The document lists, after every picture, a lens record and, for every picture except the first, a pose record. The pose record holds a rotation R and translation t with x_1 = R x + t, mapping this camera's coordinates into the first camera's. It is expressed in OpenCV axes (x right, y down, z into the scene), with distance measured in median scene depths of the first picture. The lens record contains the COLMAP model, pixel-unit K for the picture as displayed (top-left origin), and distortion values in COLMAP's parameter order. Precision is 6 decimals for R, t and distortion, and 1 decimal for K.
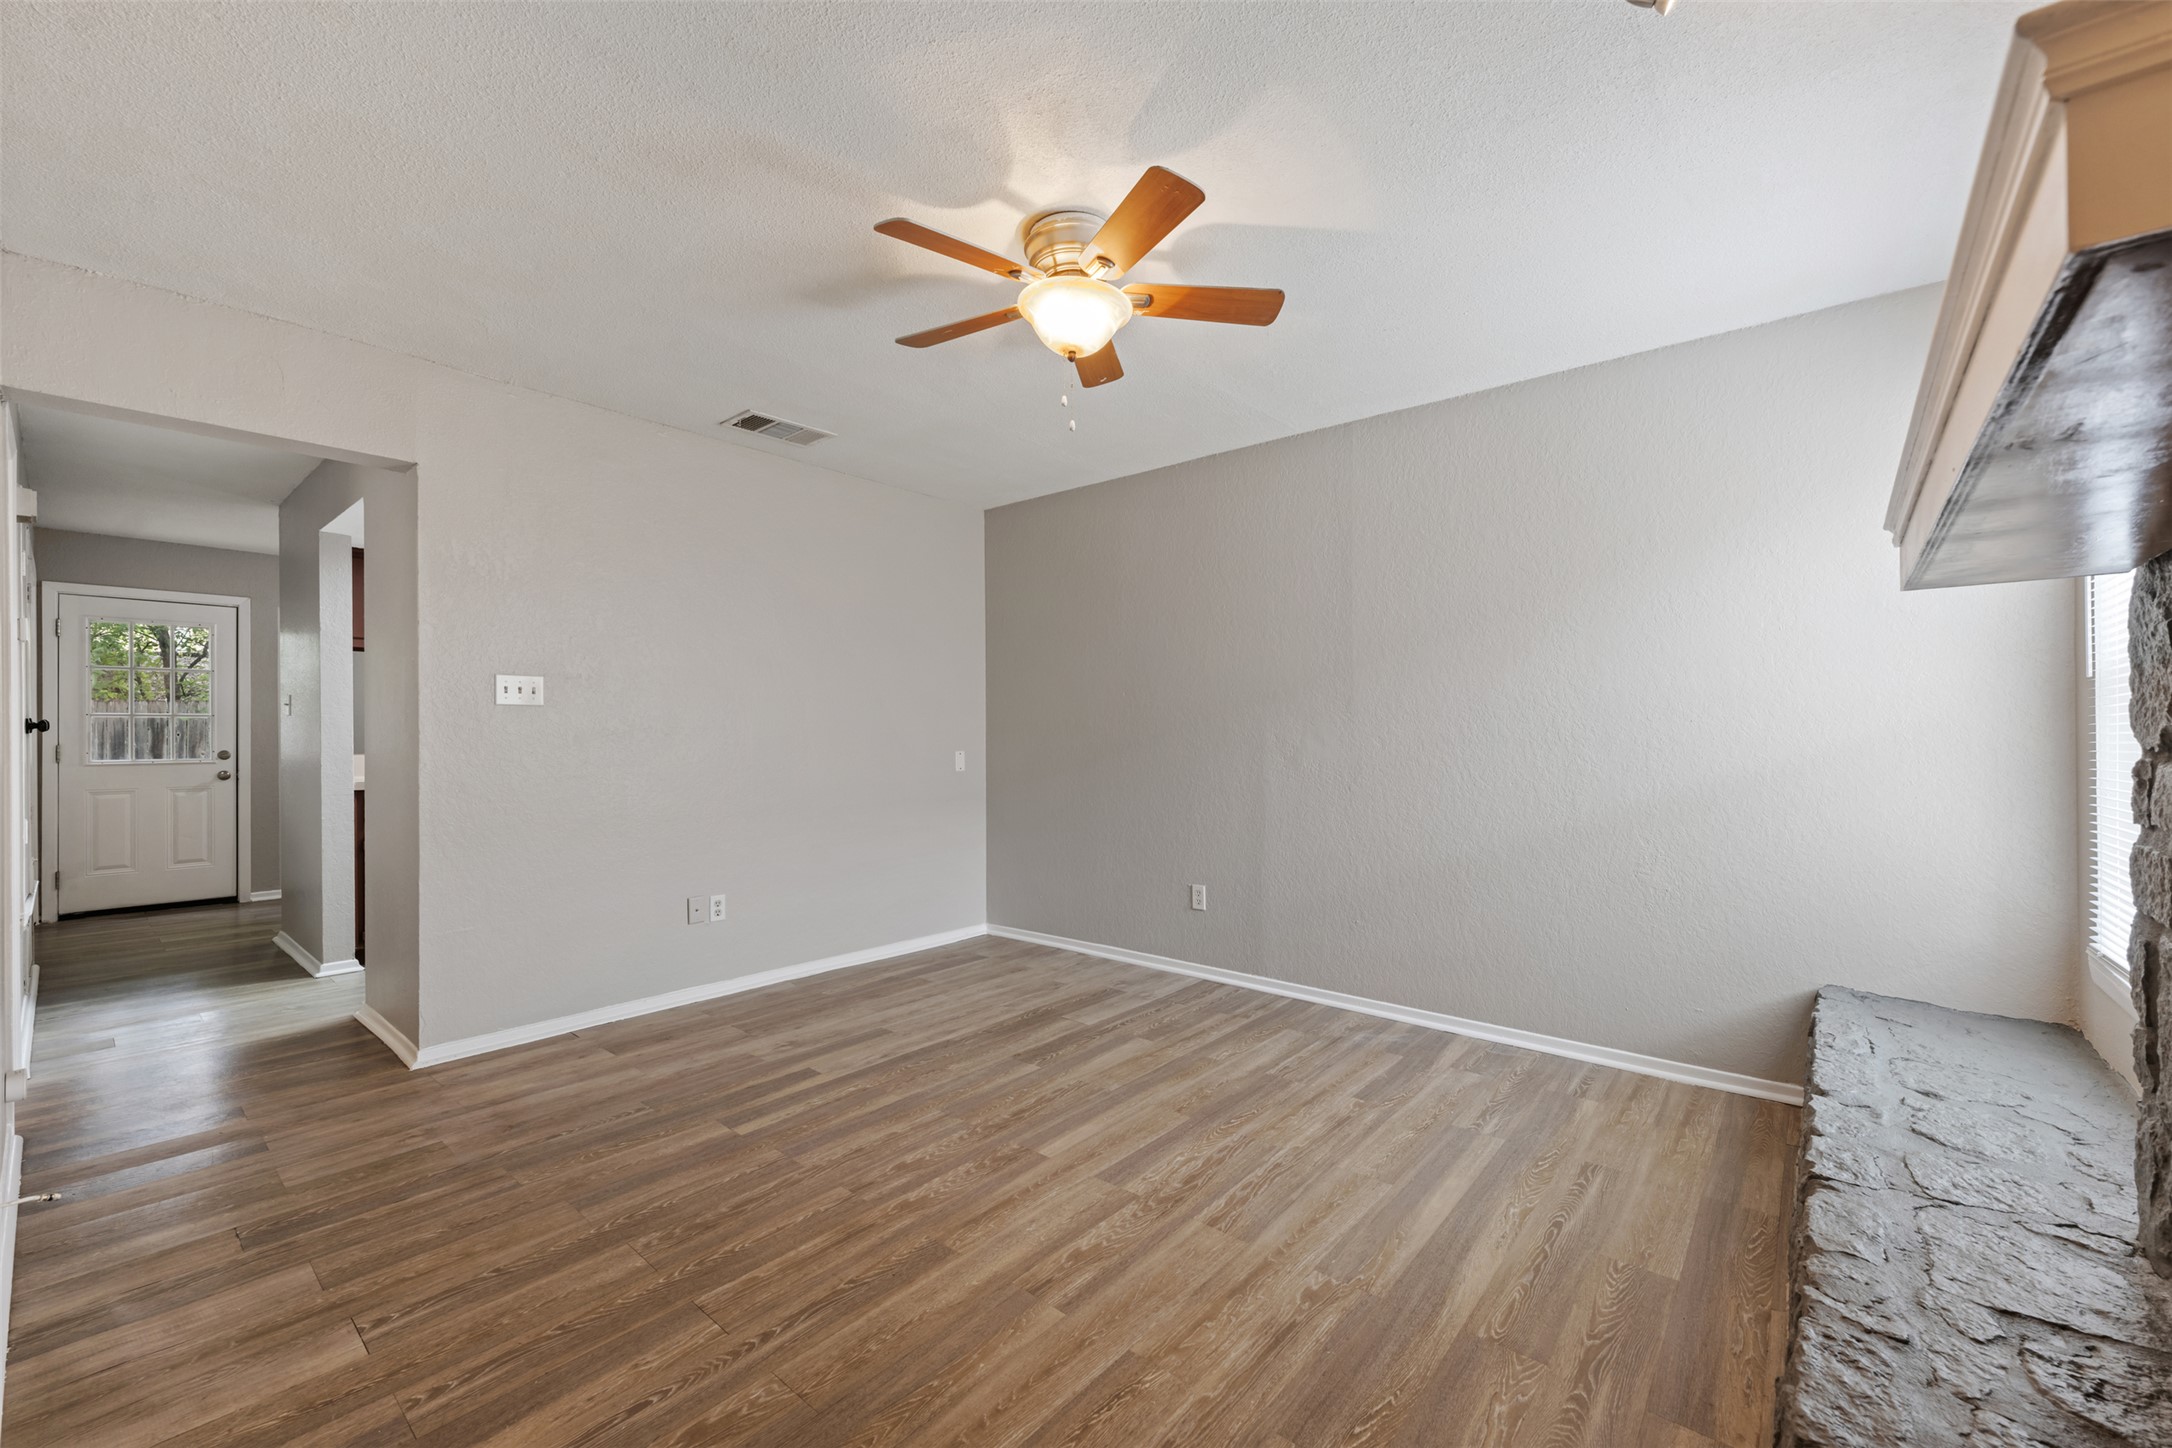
lens RADIAL K [[881.4, 0, 1071.9], [0, 881.4, 732.7], [0, 0, 1]] dist [-0.001488, -0.000005]
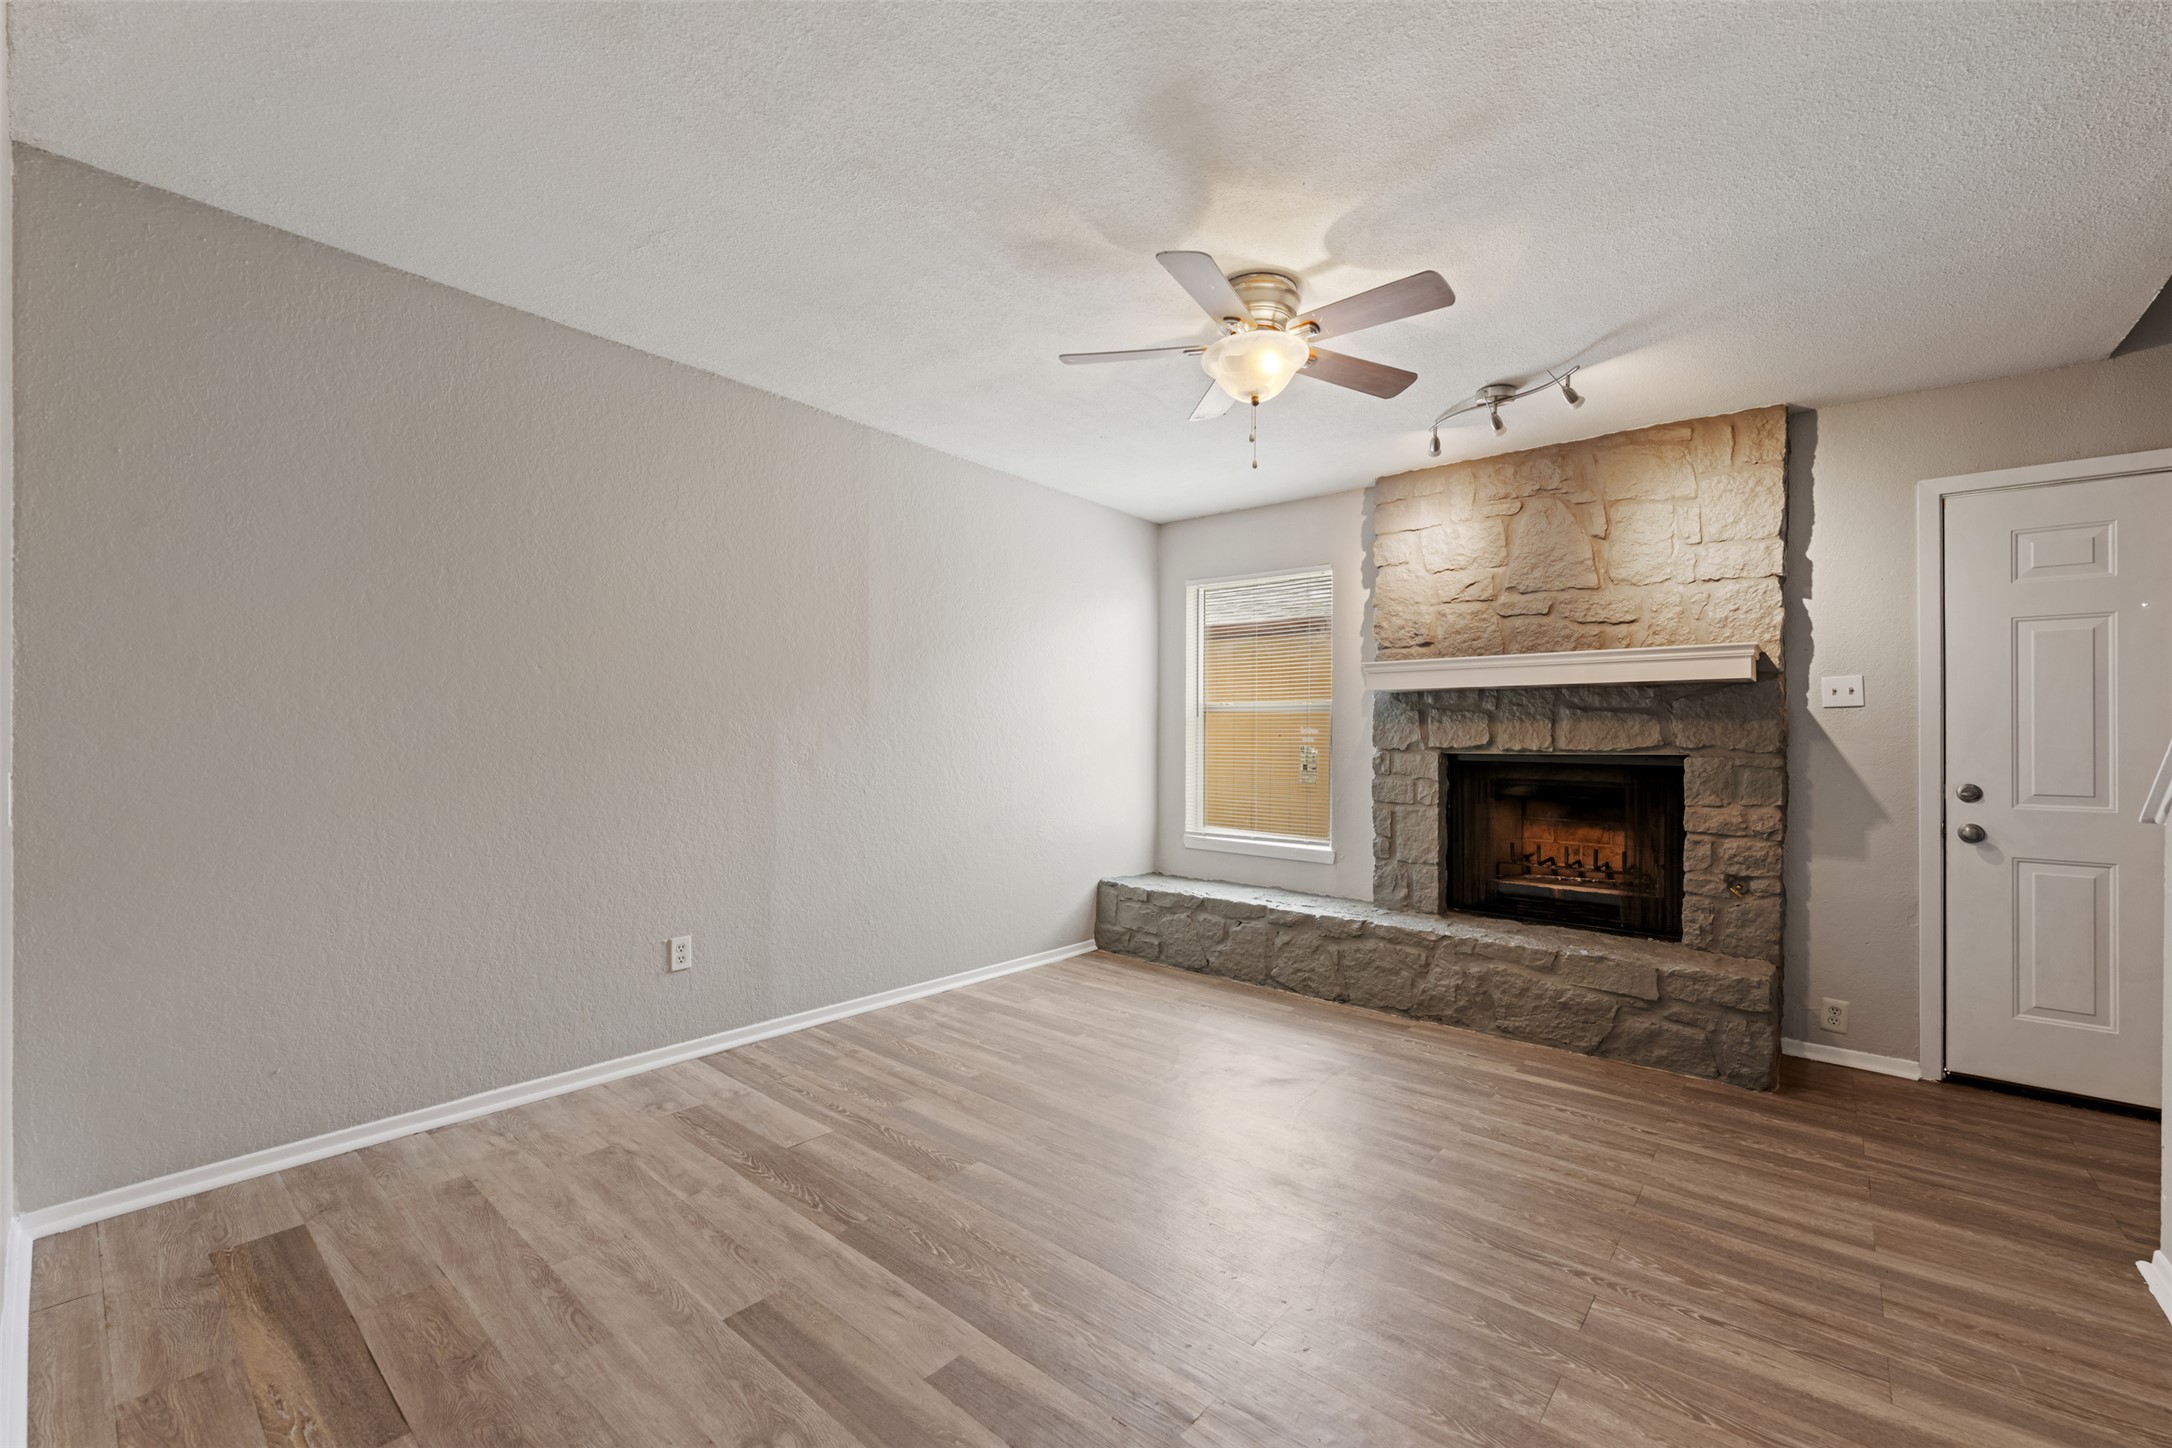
lens RADIAL K [[881.4, 0, 1070.7], [0, 881.4, 729.3], [0, 0, 1]] dist [-0.001488, -0.000005]
pose [[-0.004096, 0.010036, 0.999941, -0.764710], [-0.016191, 0.999818, -0.010101, -0.000724], [-0.999861, -0.016232, -0.003933, 0.855856]]
